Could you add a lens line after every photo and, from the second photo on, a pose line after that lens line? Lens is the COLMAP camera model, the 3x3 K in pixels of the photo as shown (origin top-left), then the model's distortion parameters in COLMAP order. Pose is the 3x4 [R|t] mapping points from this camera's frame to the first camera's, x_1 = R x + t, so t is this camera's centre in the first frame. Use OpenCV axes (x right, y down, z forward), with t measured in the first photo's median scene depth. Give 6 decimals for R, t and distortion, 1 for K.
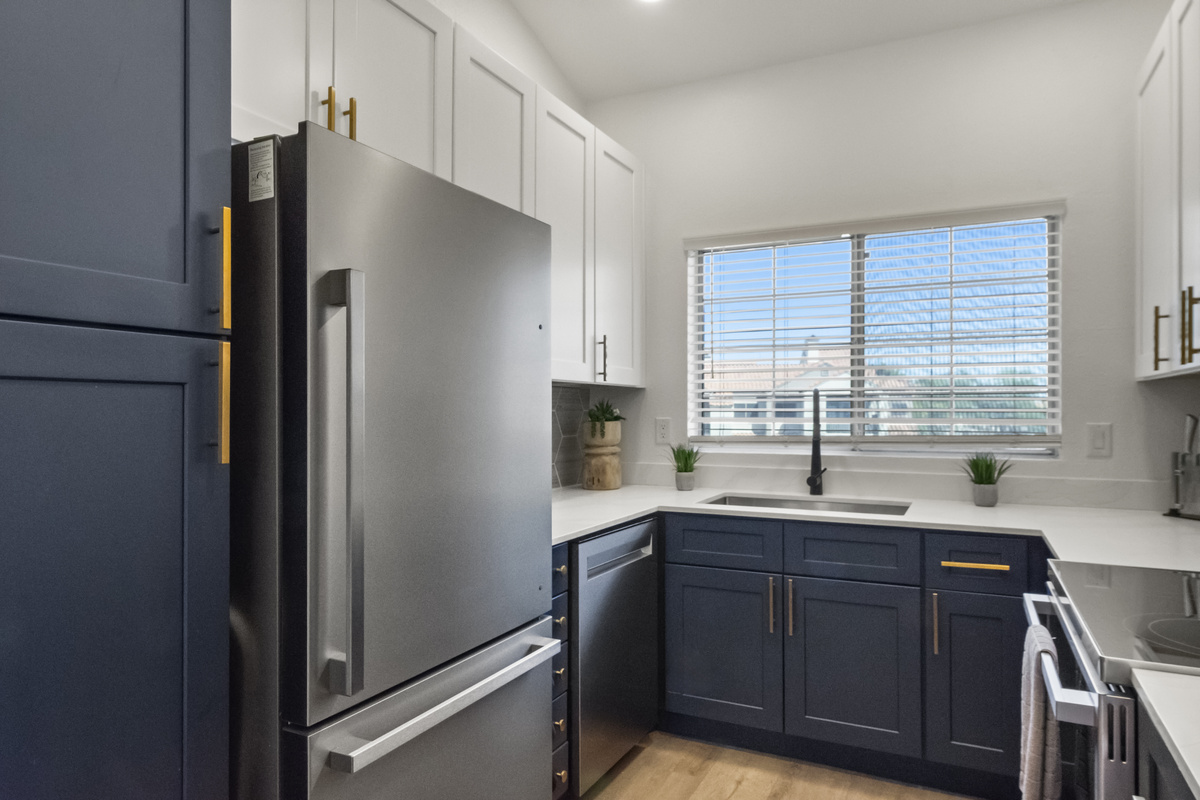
lens RADIAL K [[728.0, 0, 621.2], [0, 728.0, 410.2], [0, 0, 1]] dist [0.005132, -0.001937]
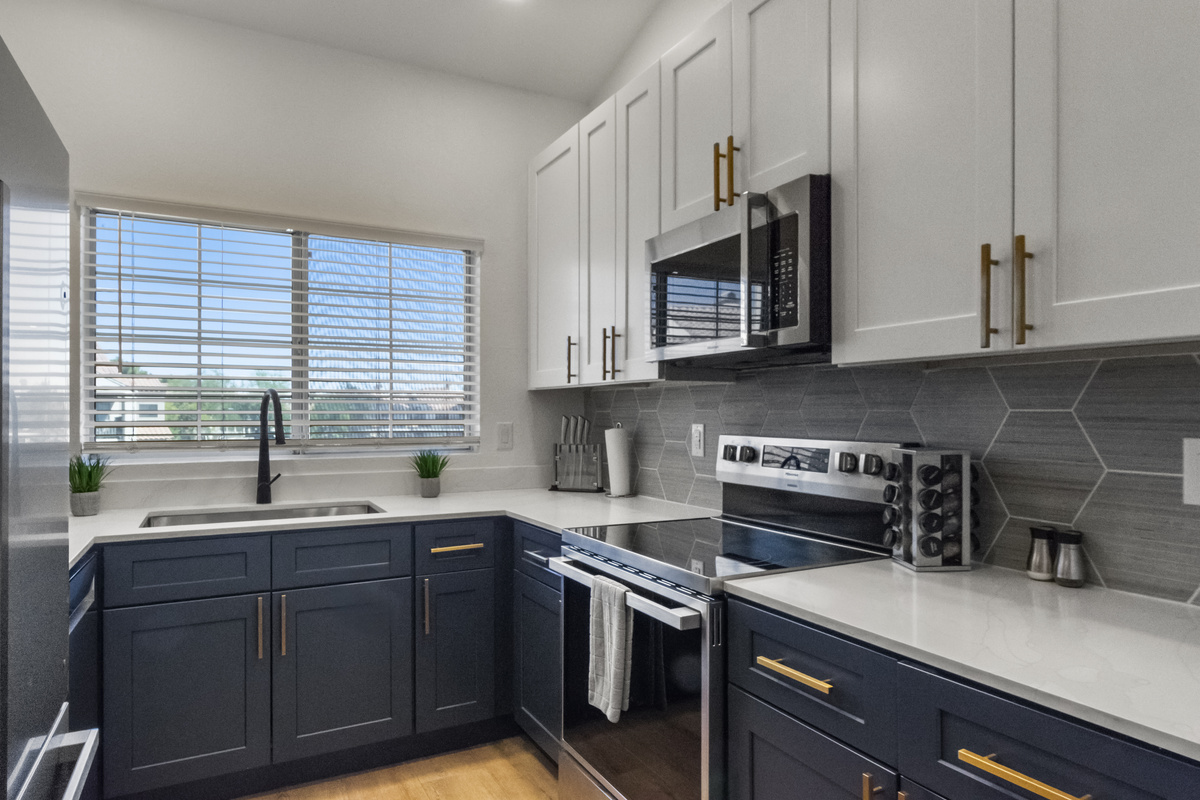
lens RADIAL K [[728.0, 0, 611.3], [0, 728.0, 409.9], [0, 0, 1]] dist [0.005132, -0.001937]
pose [[0.595263, 0.002222, 0.803528, -0.251269], [-0.000601, 0.999997, -0.002320, -0.001420], [-0.803531, 0.000898, 0.595262, 0.104972]]
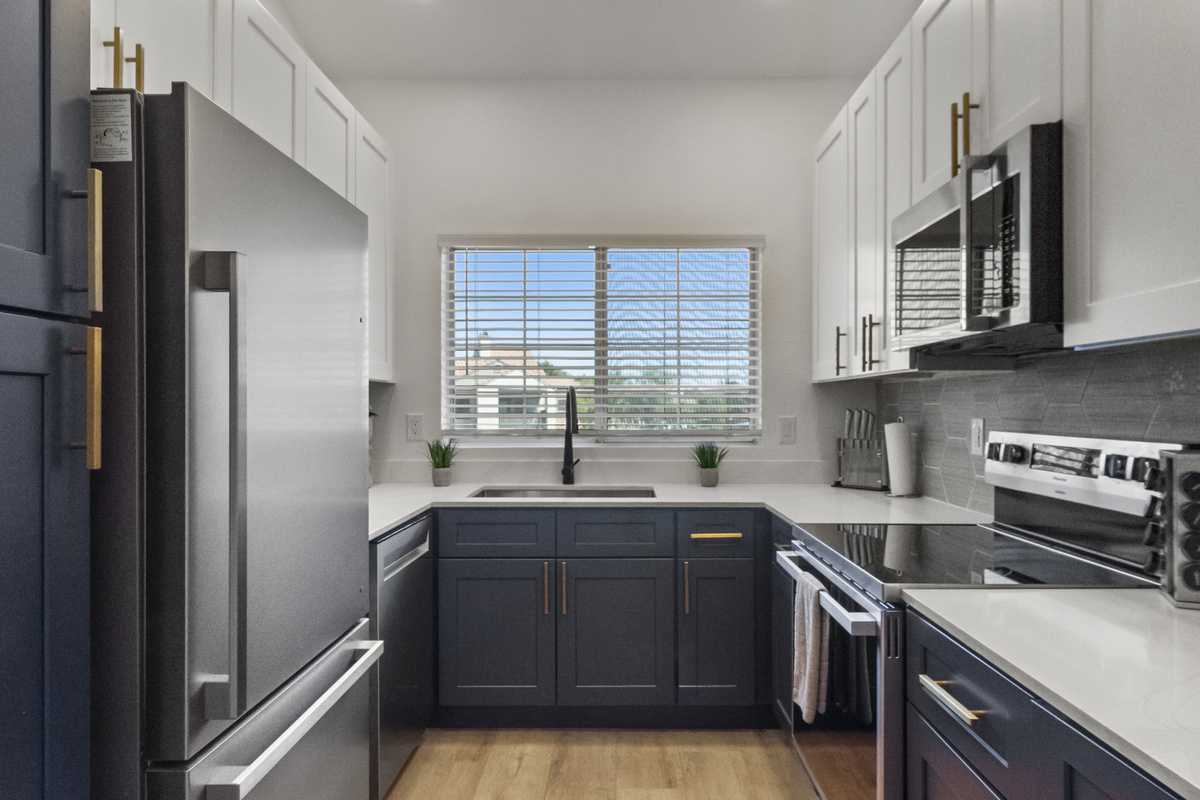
lens RADIAL K [[728.0, 0, 619.0], [0, 728.0, 406.8], [0, 0, 1]] dist [0.005132, -0.001937]
pose [[0.905095, -0.001155, 0.425208, -0.145379], [0.000680, 0.999999, 0.001269, -0.000176], [-0.425209, -0.000860, 0.905095, -0.014593]]
